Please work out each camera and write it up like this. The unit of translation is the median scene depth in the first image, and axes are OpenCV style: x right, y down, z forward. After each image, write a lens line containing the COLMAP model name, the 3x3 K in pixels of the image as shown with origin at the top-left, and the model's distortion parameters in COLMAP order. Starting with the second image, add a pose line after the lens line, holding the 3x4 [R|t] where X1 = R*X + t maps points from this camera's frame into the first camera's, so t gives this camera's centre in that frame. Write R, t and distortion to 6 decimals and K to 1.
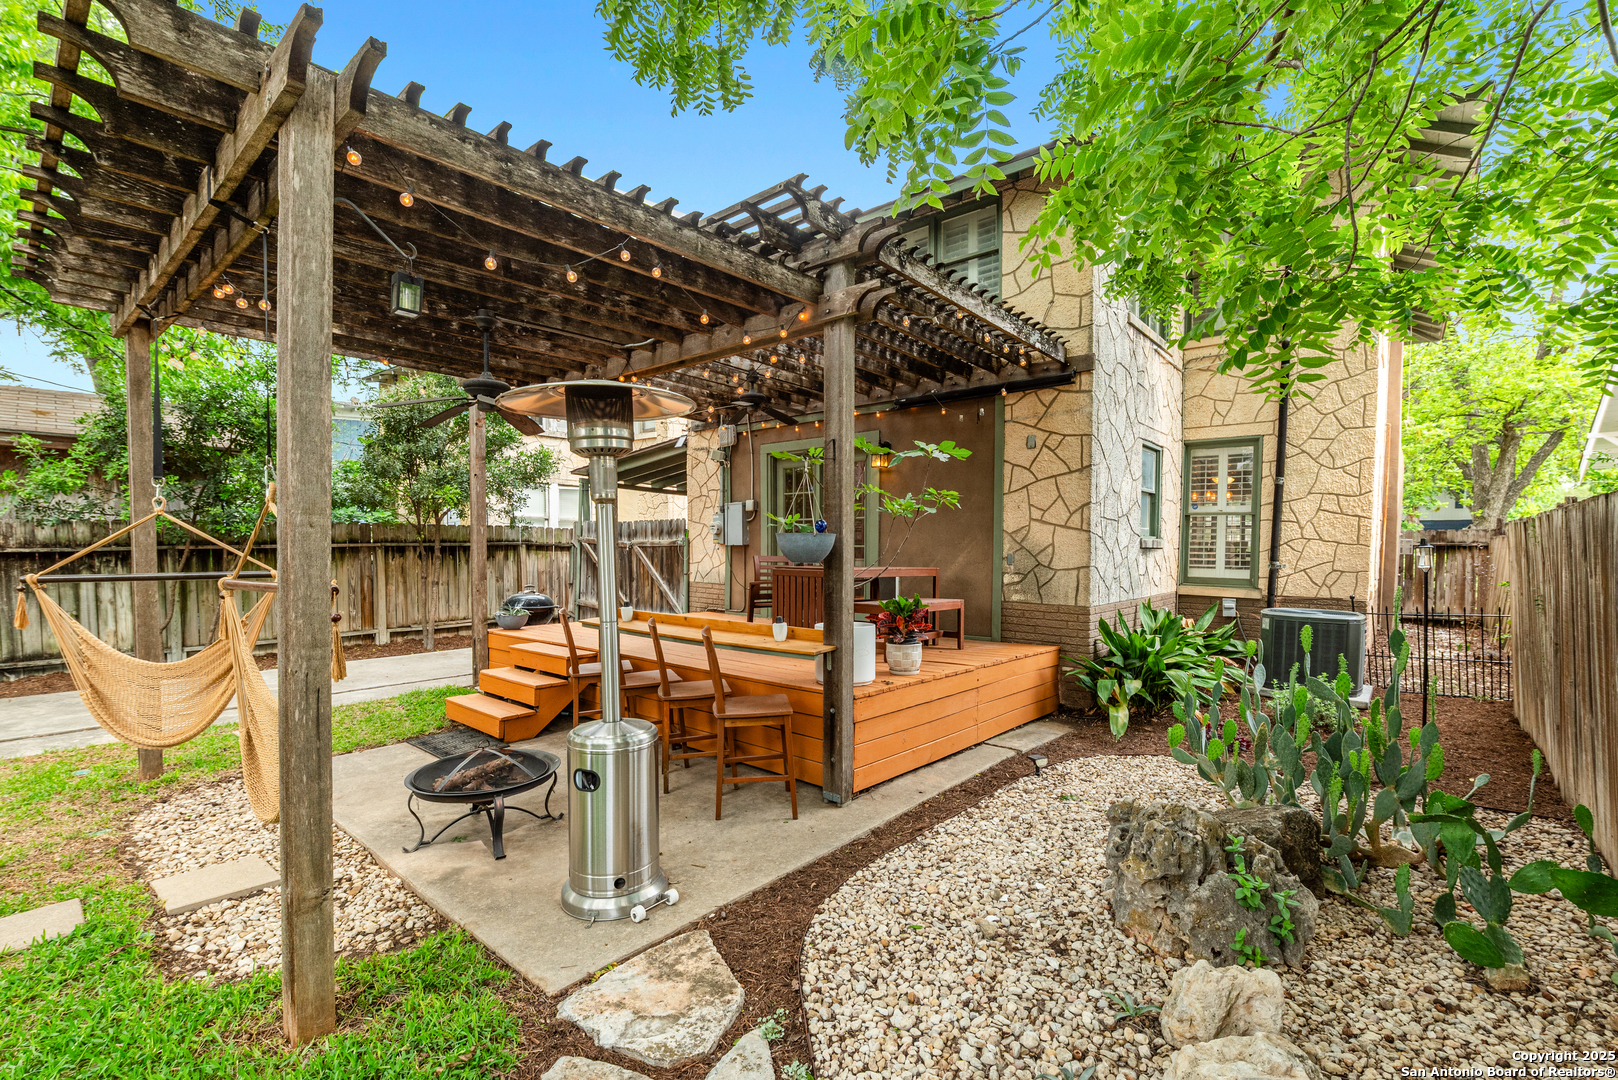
lens RADIAL K [[706.5, 0, 809.0], [0, 706.5, 540.0], [0, 0, 1]] dist [-0.000635, -0.000155]
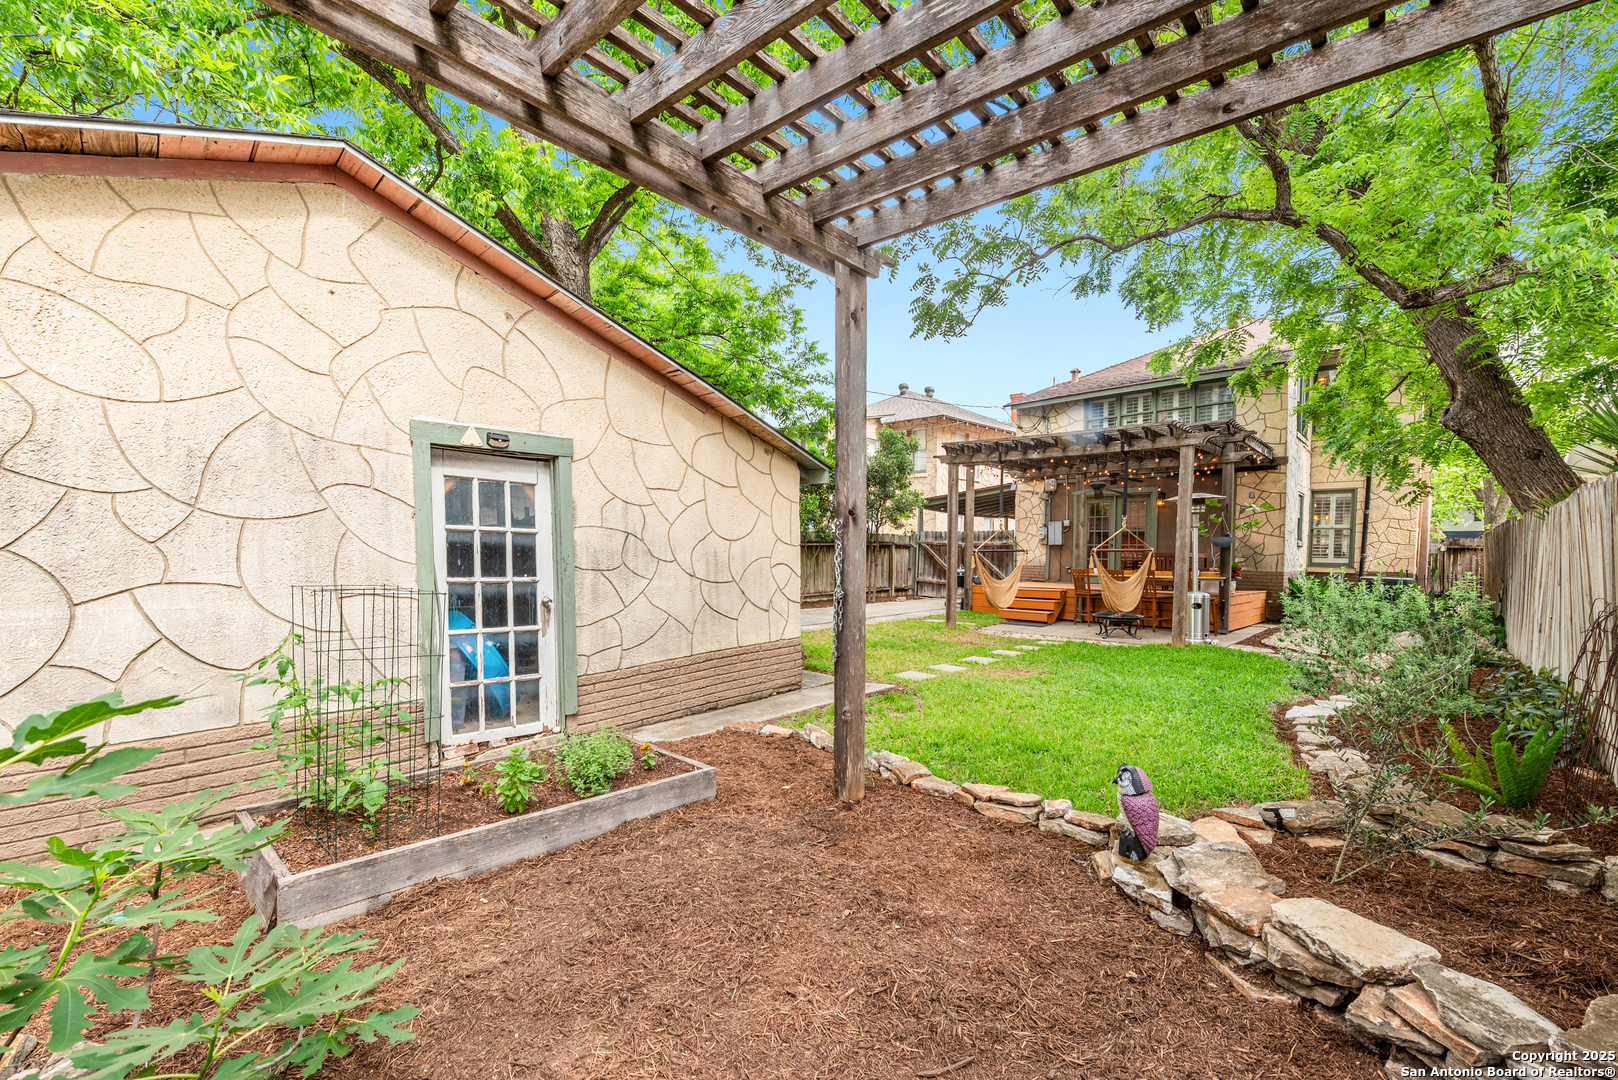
lens RADIAL K [[670.8, 0, 809.5], [0, 670.8, 550.9], [0, 0, 1]] dist [-0.000248, 0.000051]
pose [[0.999035, 0.004255, -0.043718, -0.765731], [-0.004038, 0.999979, 0.005059, 0.019573], [0.043738, -0.004878, 0.999031, -0.888685]]
